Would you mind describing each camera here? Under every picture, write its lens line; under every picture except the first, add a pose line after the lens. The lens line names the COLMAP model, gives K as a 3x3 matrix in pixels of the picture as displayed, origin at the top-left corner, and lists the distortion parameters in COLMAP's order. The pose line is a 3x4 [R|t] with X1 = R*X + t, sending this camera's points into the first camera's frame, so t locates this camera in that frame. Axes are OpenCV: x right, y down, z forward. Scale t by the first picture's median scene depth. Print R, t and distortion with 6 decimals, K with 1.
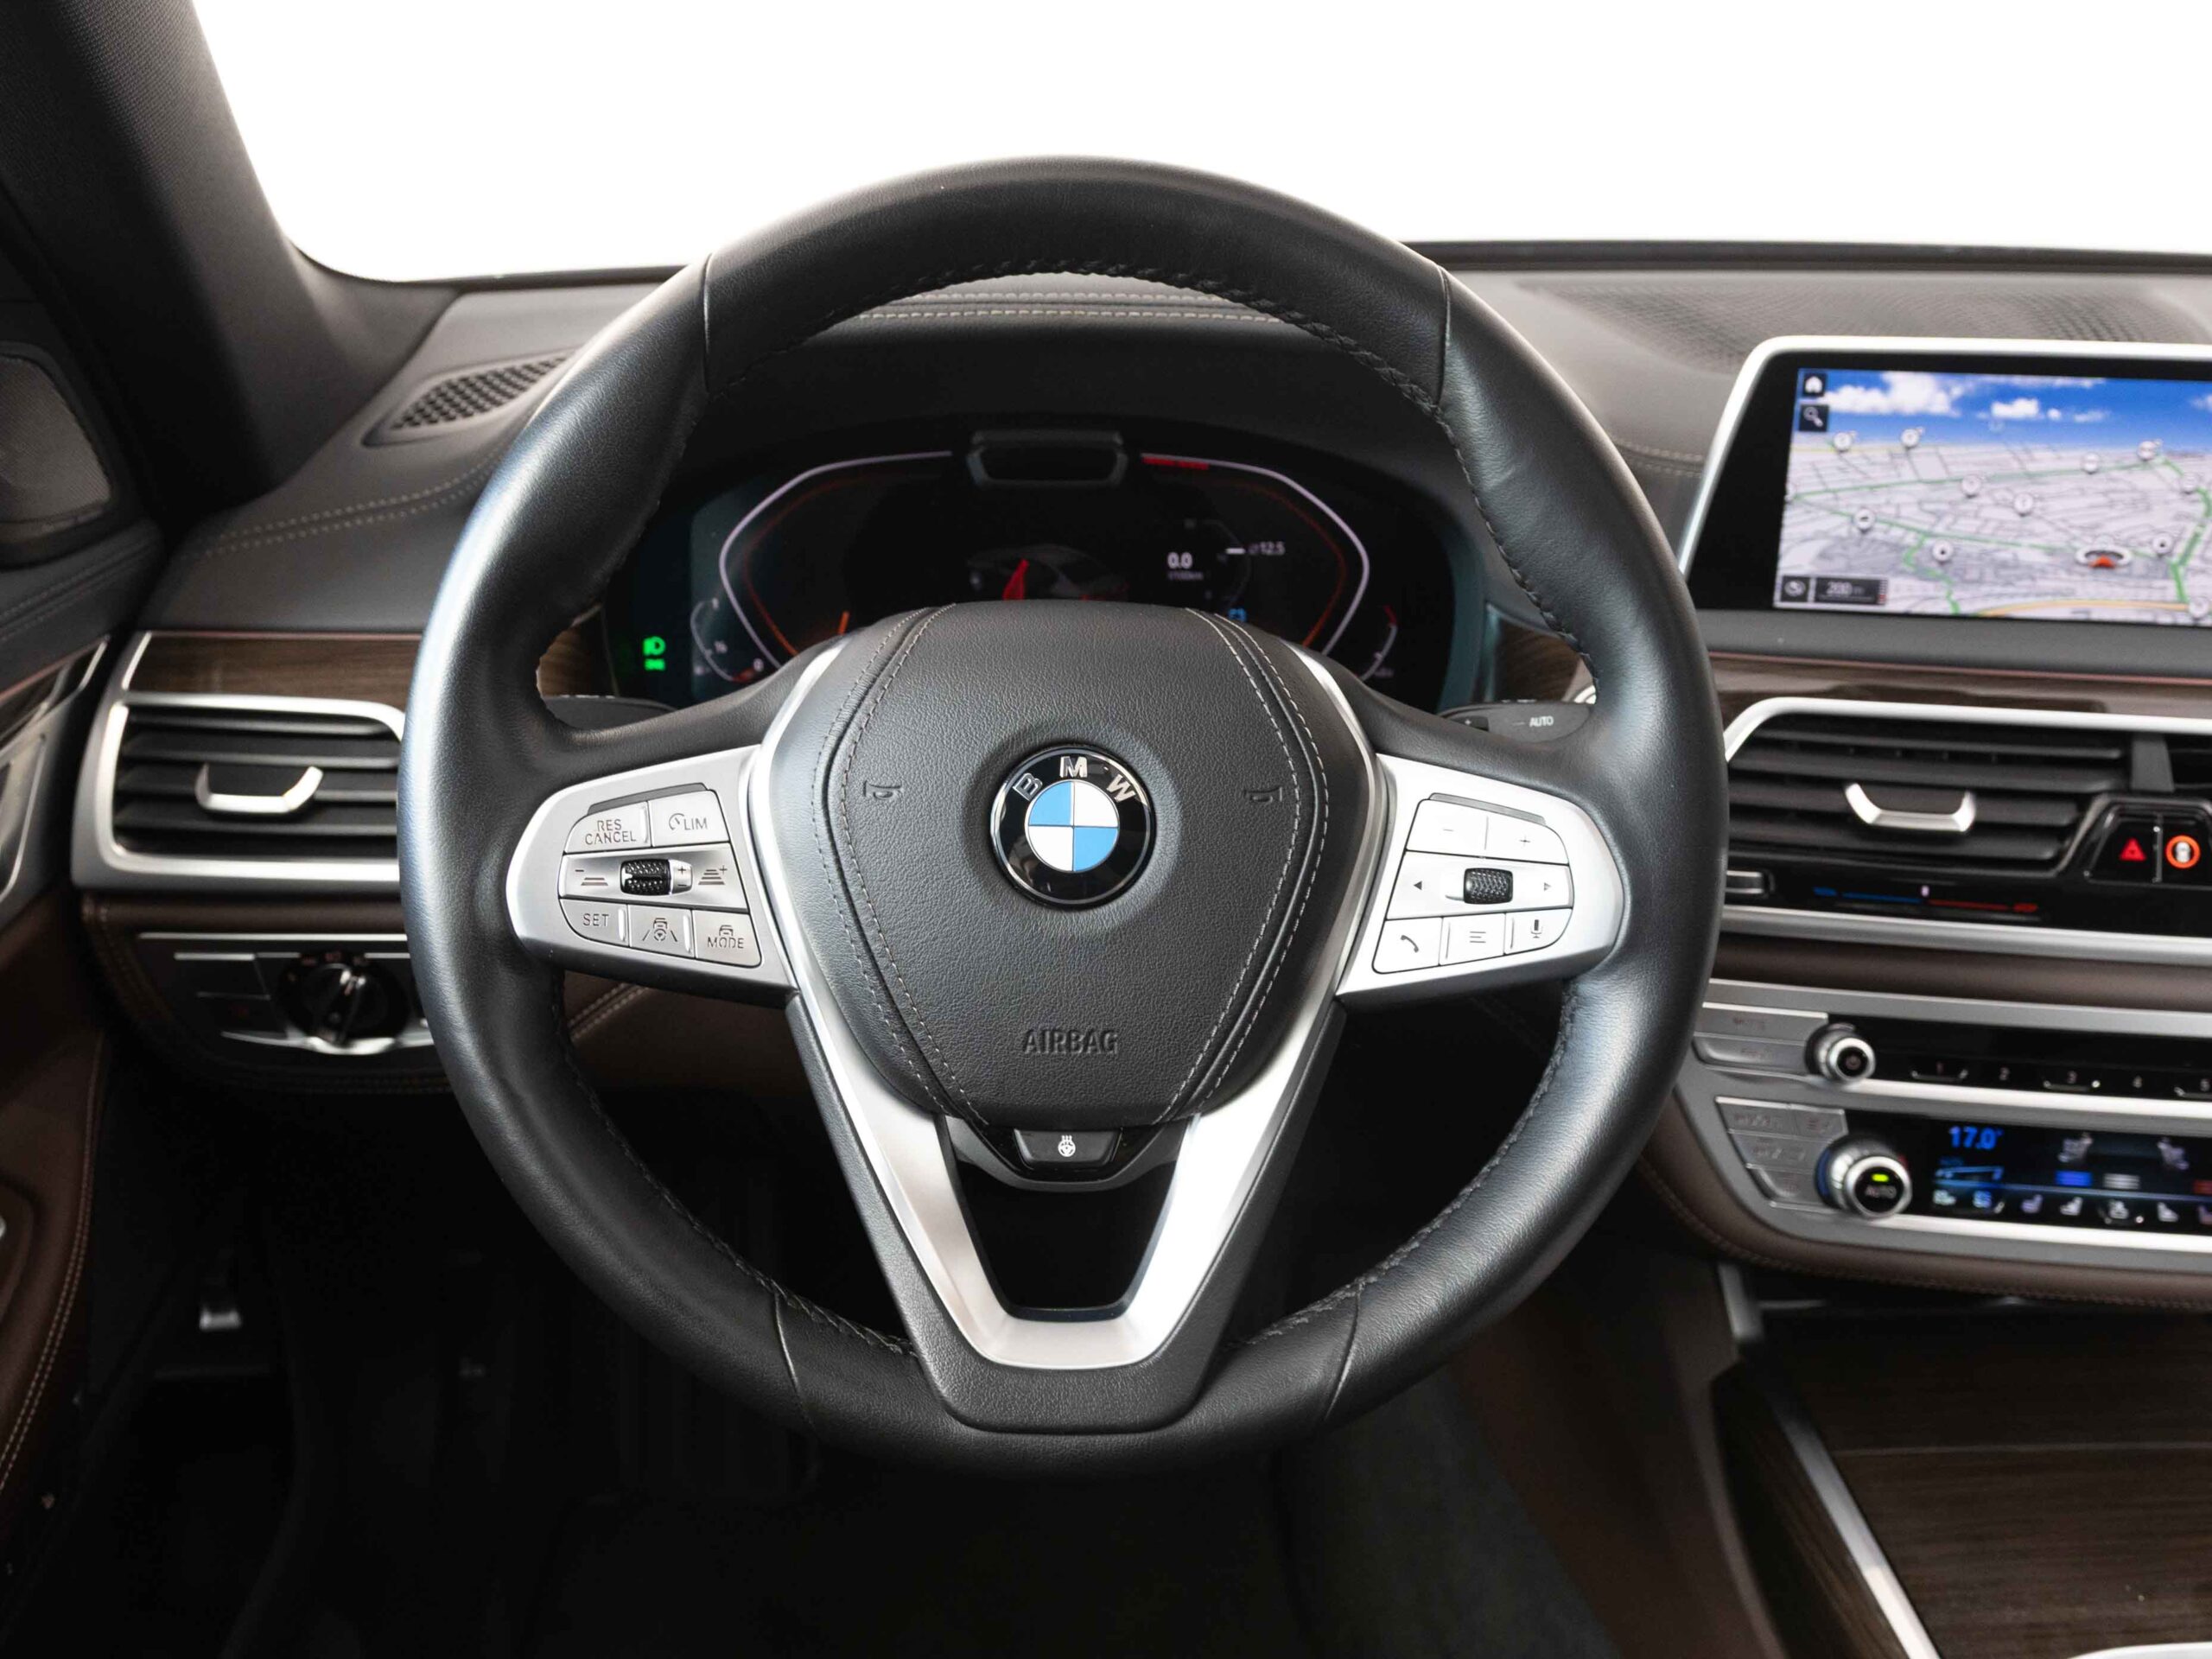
lens RADIAL K [[2021.4, 0, 1081.3], [0, 2021.4, 824.8], [0, 0, 1]] dist [0.004188, -0.002681]
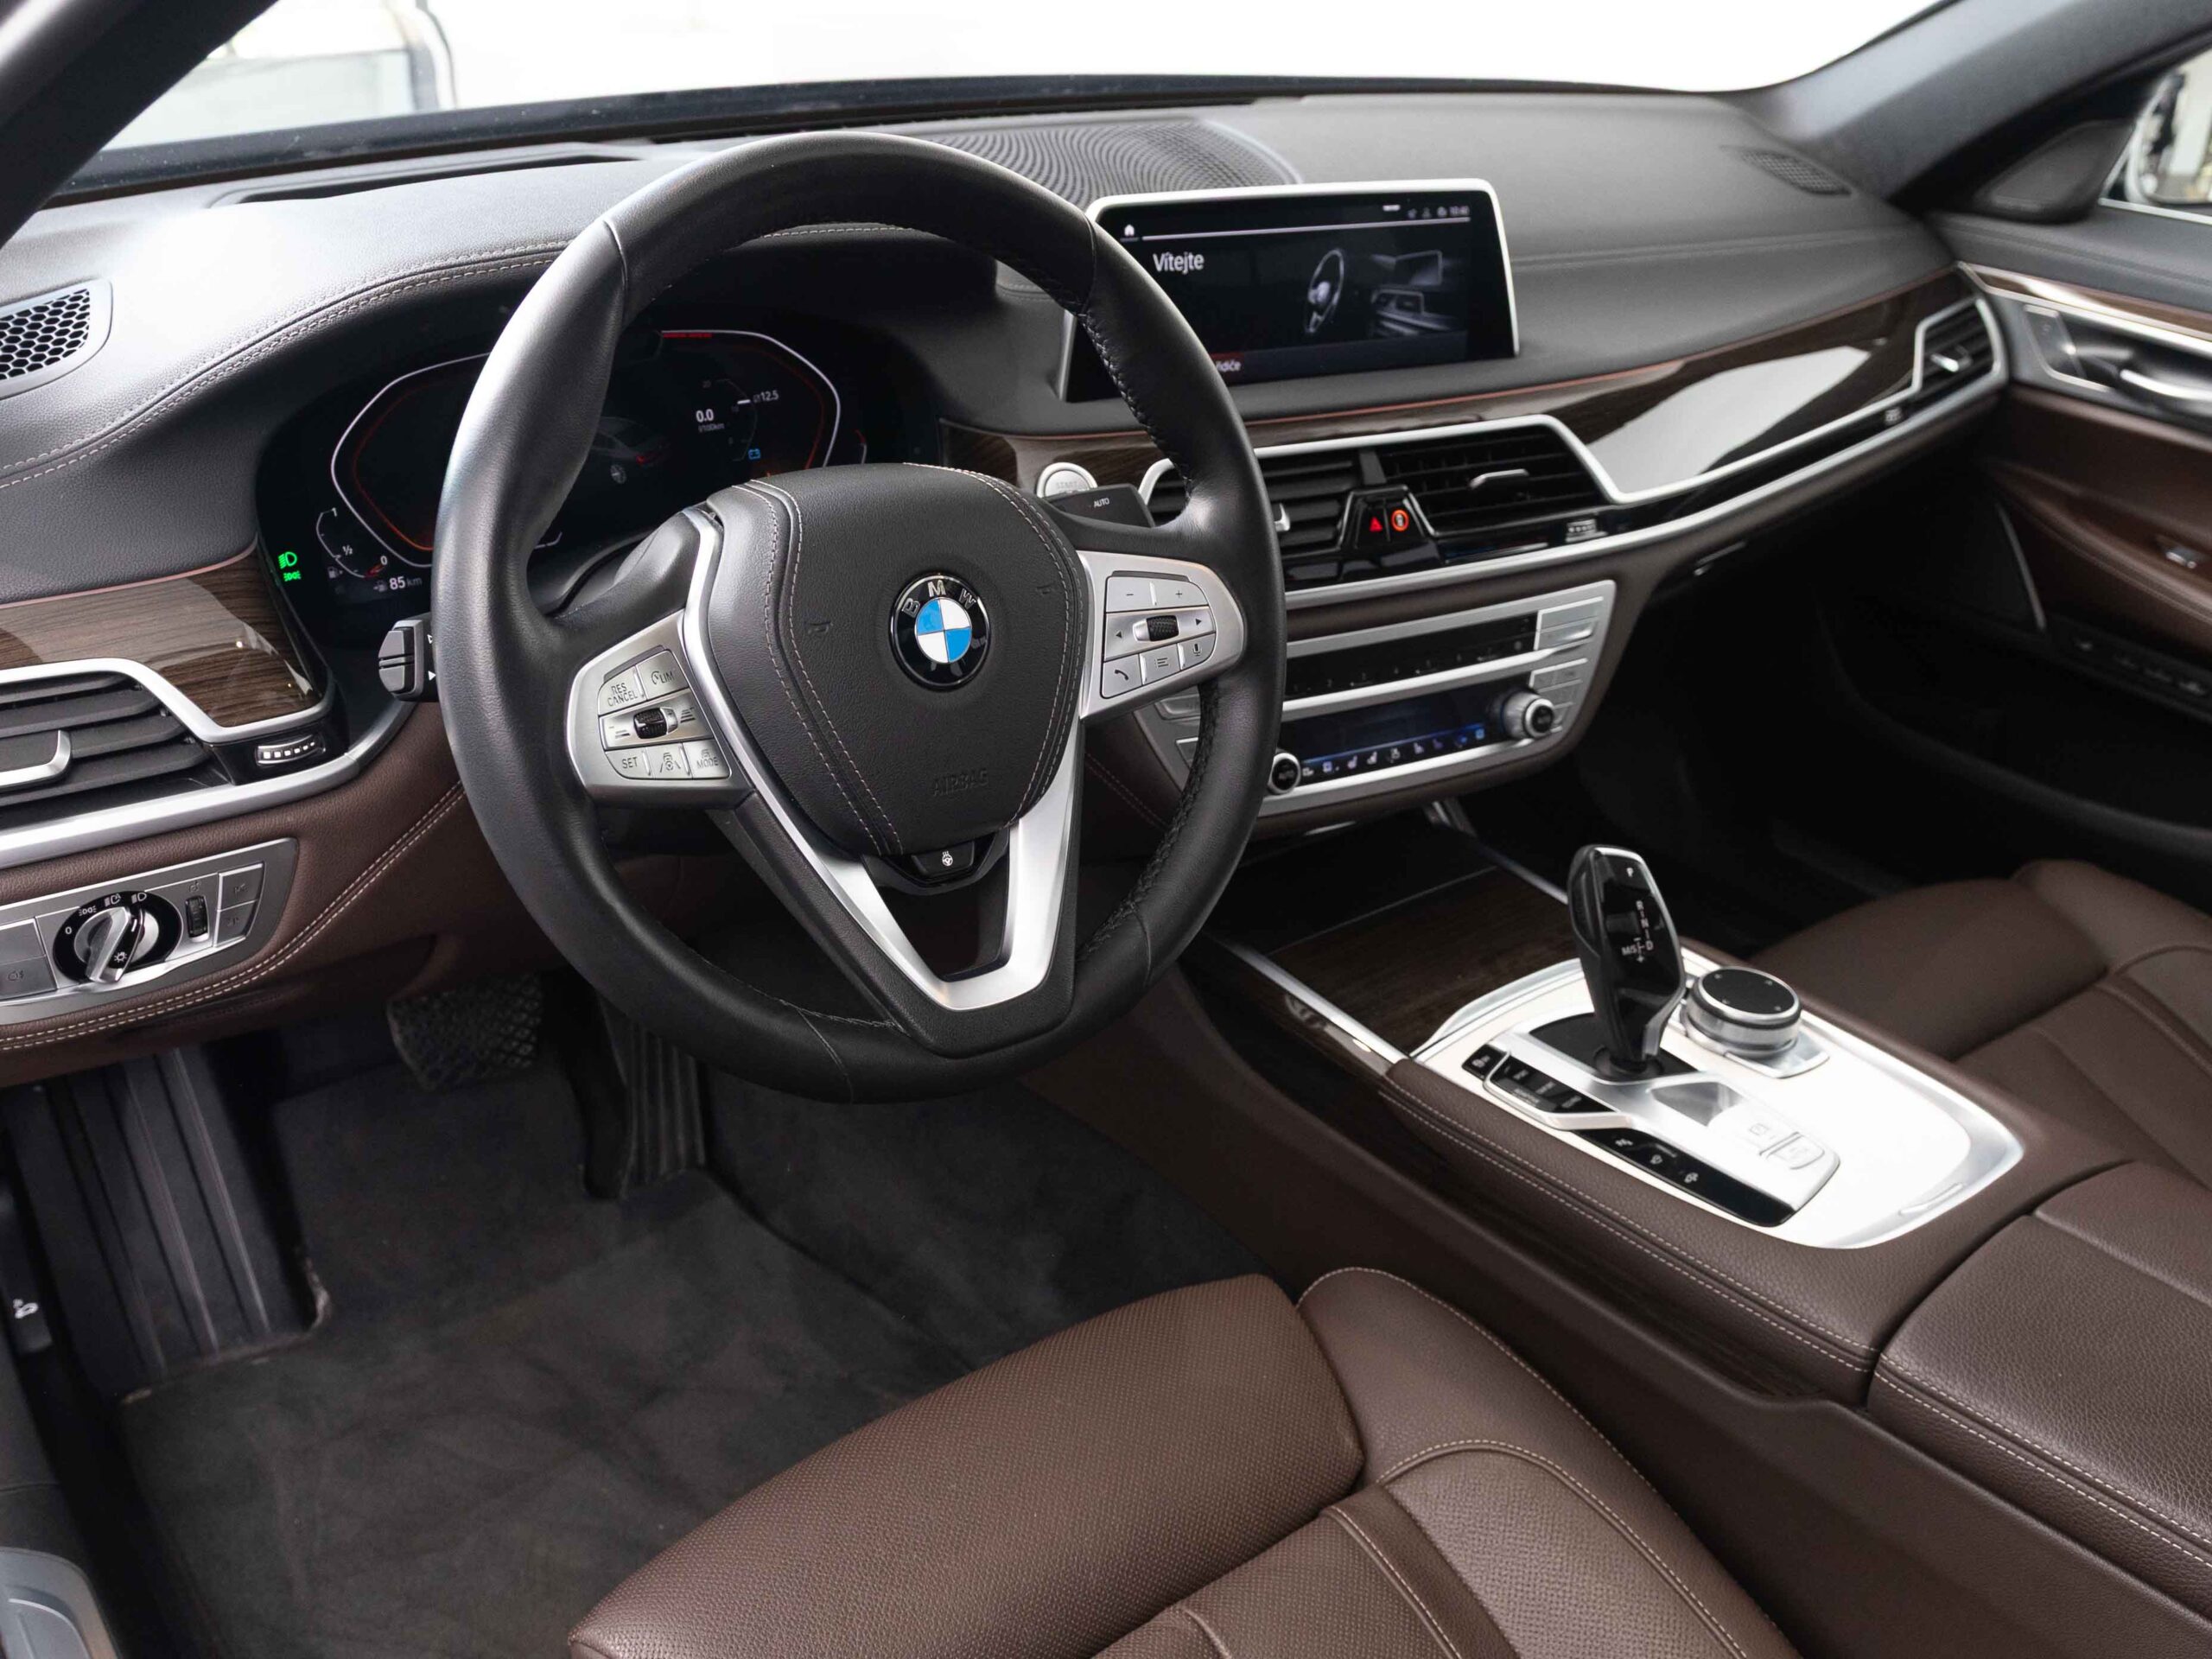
lens RADIAL K [[2021.4, 0, 1081.3], [0, 2021.4, 824.8], [0, 0, 1]] dist [0.004188, -0.002681]
pose [[0.810295, -0.242732, 0.533389, -0.534638], [0.174299, 0.968818, 0.176101, -0.074812], [-0.559502, -0.049724, 0.827336, -0.165944]]
